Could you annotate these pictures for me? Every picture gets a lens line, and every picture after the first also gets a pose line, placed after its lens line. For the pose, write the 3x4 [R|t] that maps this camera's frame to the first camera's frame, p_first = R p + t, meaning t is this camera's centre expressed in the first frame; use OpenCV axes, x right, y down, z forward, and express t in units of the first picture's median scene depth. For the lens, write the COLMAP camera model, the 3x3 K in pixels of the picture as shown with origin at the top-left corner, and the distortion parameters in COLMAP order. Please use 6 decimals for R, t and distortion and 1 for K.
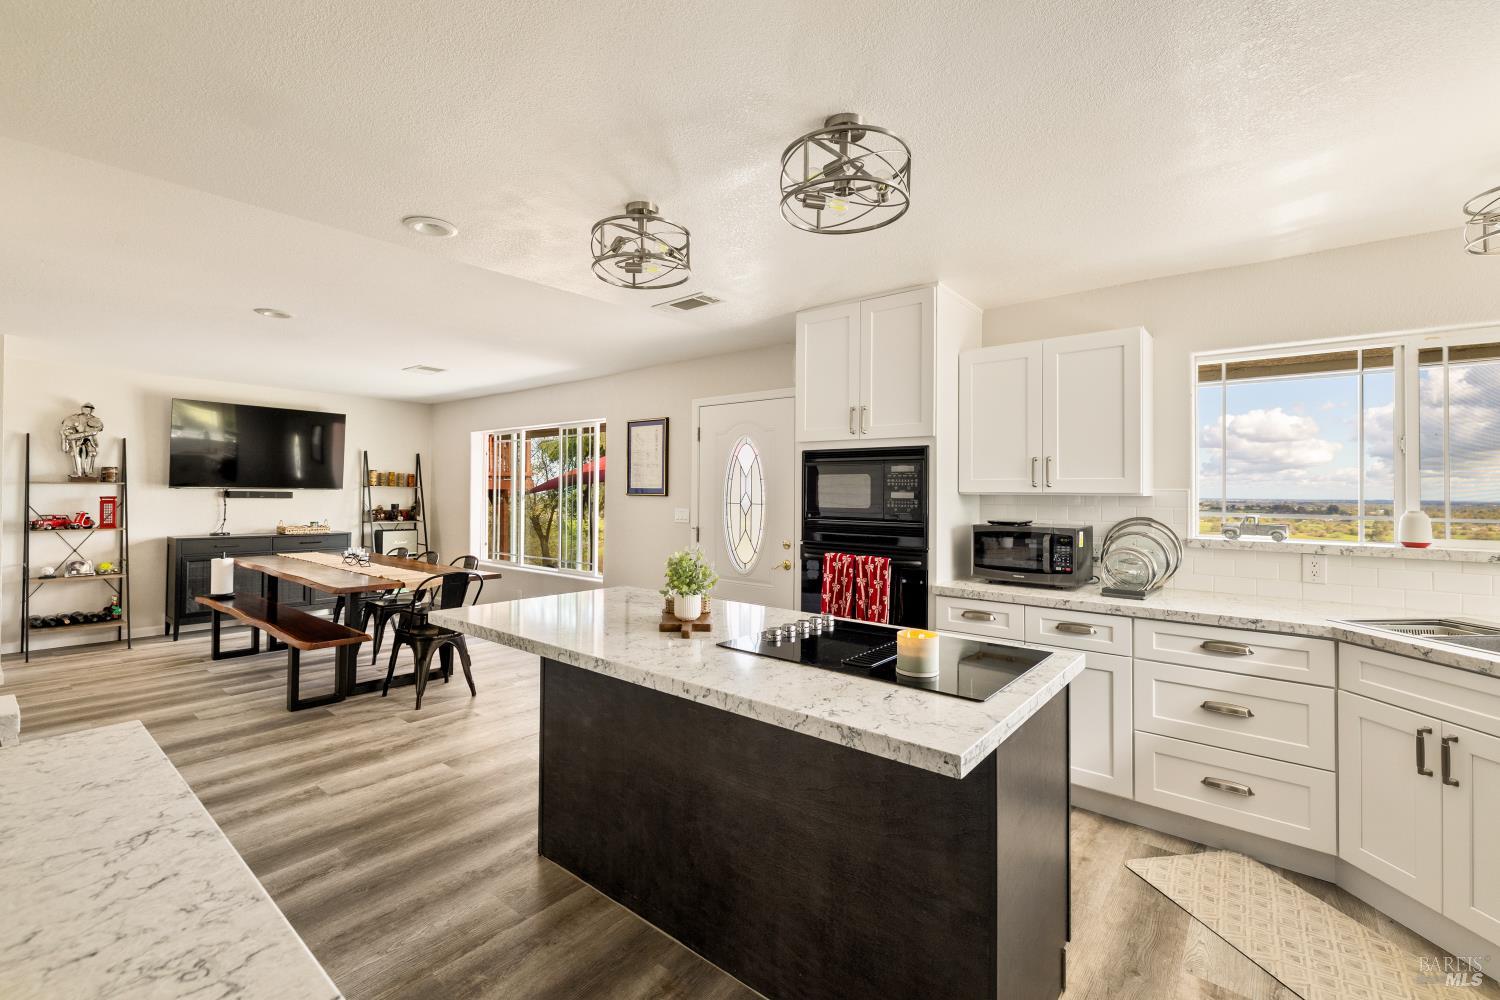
lens RADIAL K [[653.3, 0, 739.3], [0, 653.3, 481.7], [0, 0, 1]] dist [-0.000072, 0.000828]
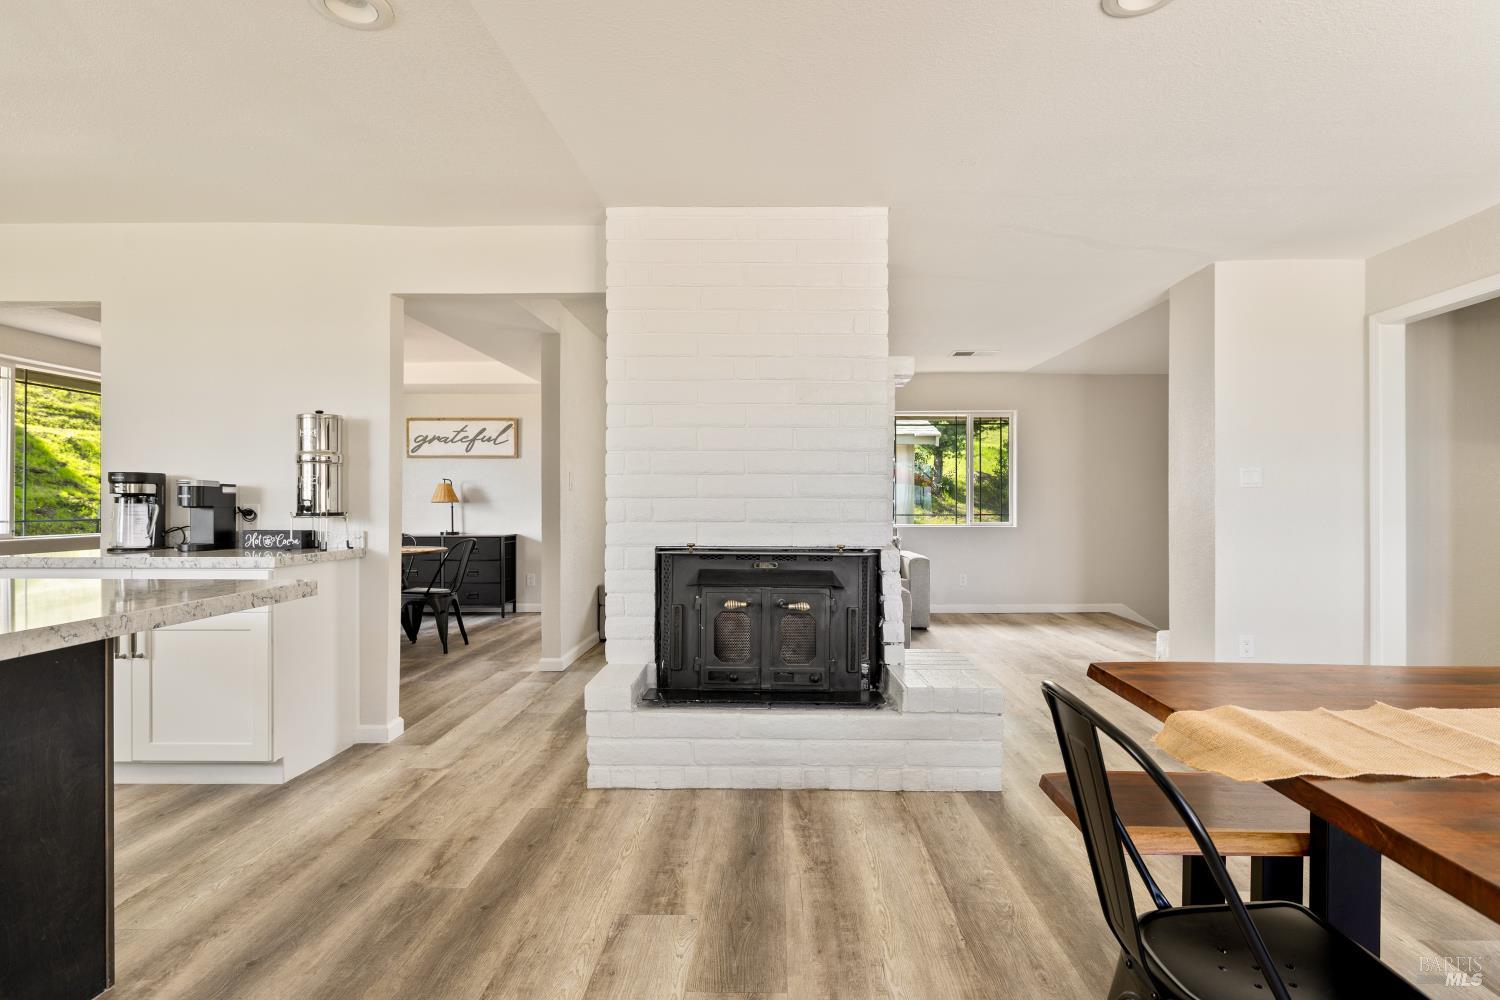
lens RADIAL K [[764.3, 0, 763.4], [0, 764.3, 510.6], [0, 0, 1]] dist [-0.000607, -0.000843]
pose [[-0.776102, -0.001227, -0.630606, -0.226180], [0.003664, 0.999972, -0.006455, 0.089376], [0.630597, -0.007320, -0.776076, 1.340092]]
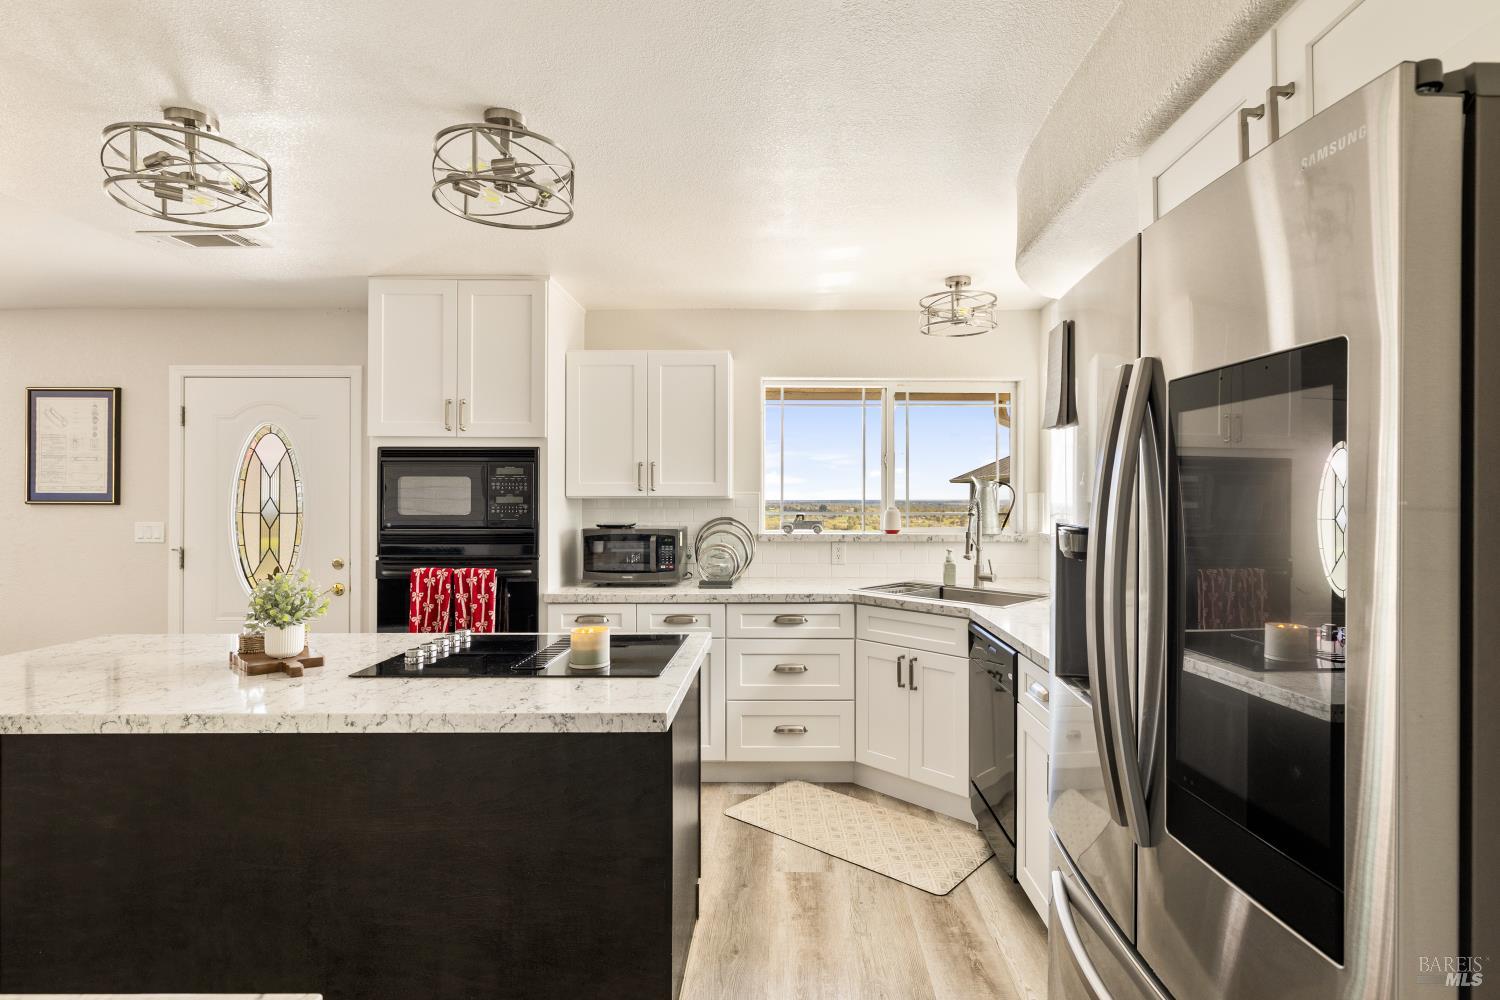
lens RADIAL K [[753.4, 0, 801.6], [0, 753.4, 489.7], [0, 0, 1]] dist [0.000207, 0.000426]
pose [[0.758694, -0.001013, 0.651446, -0.123321], [-0.004507, 0.999967, 0.006804, -0.002660], [-0.651431, -0.008098, 0.758665, -0.073566]]
